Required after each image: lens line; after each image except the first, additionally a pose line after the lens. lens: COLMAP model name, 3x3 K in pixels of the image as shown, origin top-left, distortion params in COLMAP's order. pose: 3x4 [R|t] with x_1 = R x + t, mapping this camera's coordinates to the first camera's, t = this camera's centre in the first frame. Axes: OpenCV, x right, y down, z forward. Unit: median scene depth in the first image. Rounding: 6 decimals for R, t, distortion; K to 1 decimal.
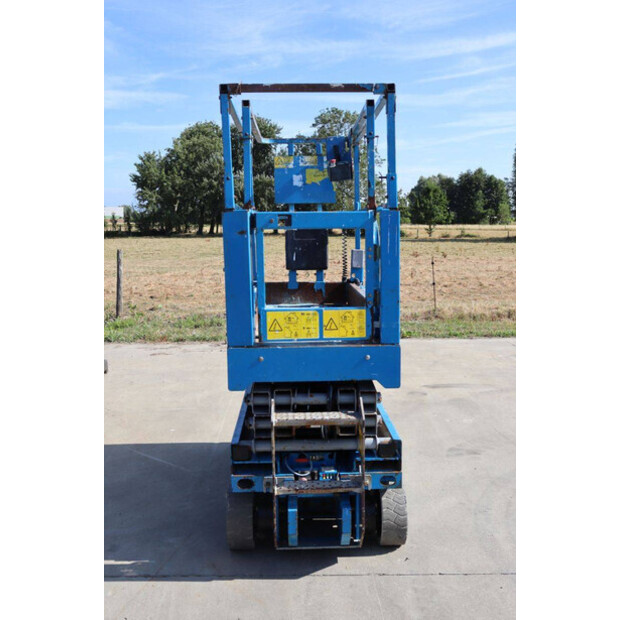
lens RADIAL K [[646.0, 0, 310.0], [0, 646.0, 310.0], [0, 0, 1]] dist [-0.109973, 0.196194]
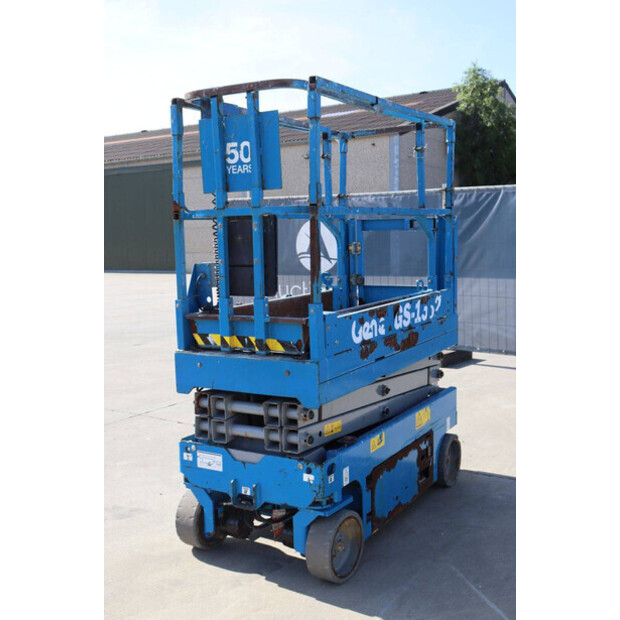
lens RADIAL K [[719.7, 0, 310.0], [0, 719.7, 310.0], [0, 0, 1]] dist [0.010058, 0.046299]
pose [[-0.843858, -0.029943, 0.535730, -0.663487], [0.094028, 0.974739, 0.202588, -0.281968], [-0.528263, 0.221329, -0.819726, 2.343308]]
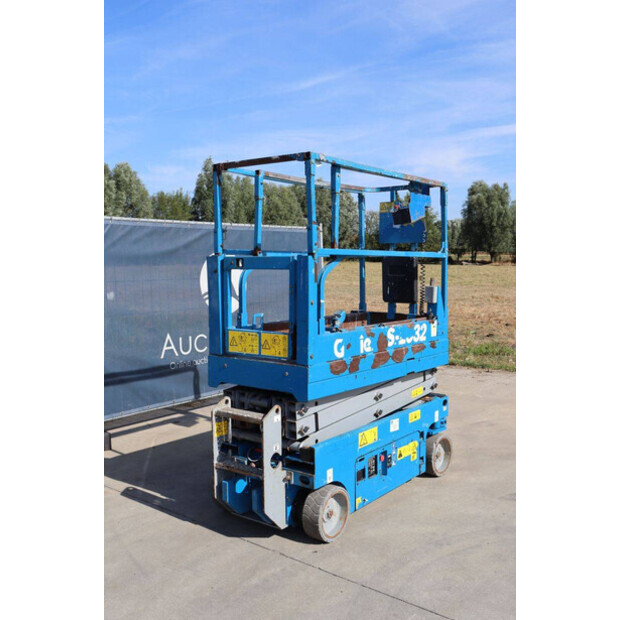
lens RADIAL K [[646.0, 0, 310.0], [0, 646.0, 310.0], [0, 0, 1]] dist [-0.109973, 0.196194]
pose [[0.775481, 0.055343, -0.628941, 0.864273], [-0.080190, 0.996717, -0.011170, -0.036942], [0.626258, 0.059097, 0.777373, 0.060494]]
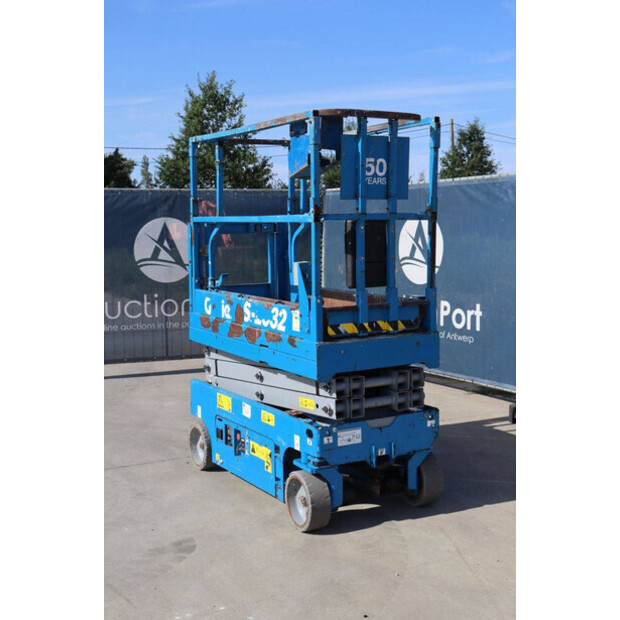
lens RADIAL K [[857.6, 0, 296.9], [0, 857.6, 310.8], [0, 0, 1]] dist [0.089554, -0.000877]
pose [[-0.886399, 0.072337, -0.457235, 0.809093], [-0.029741, 0.976777, 0.212186, -0.371595], [0.461965, 0.201680, -0.863663, 2.767657]]
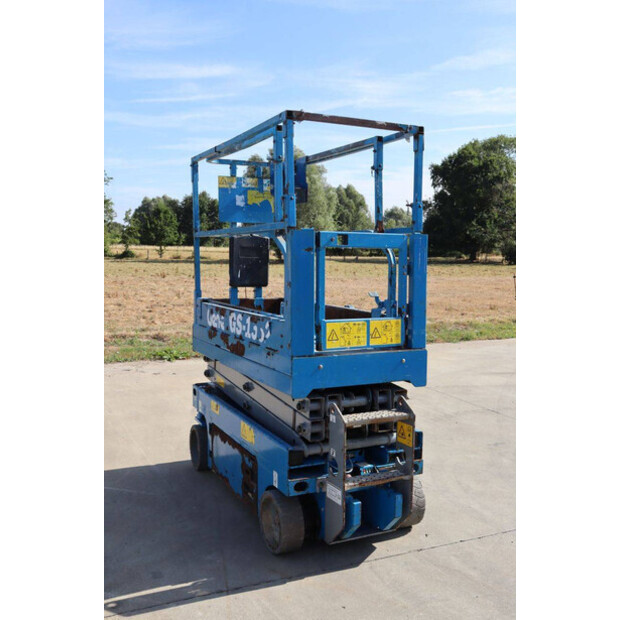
lens RADIAL K [[646.0, 0, 310.0], [0, 646.0, 310.0], [0, 0, 1]] dist [-0.109973, 0.196194]
pose [[0.909901, -0.013118, 0.414617, -0.518754], [0.026808, 0.999270, -0.027216, 0.009400], [-0.413957, 0.035879, 0.909589, 0.022475]]
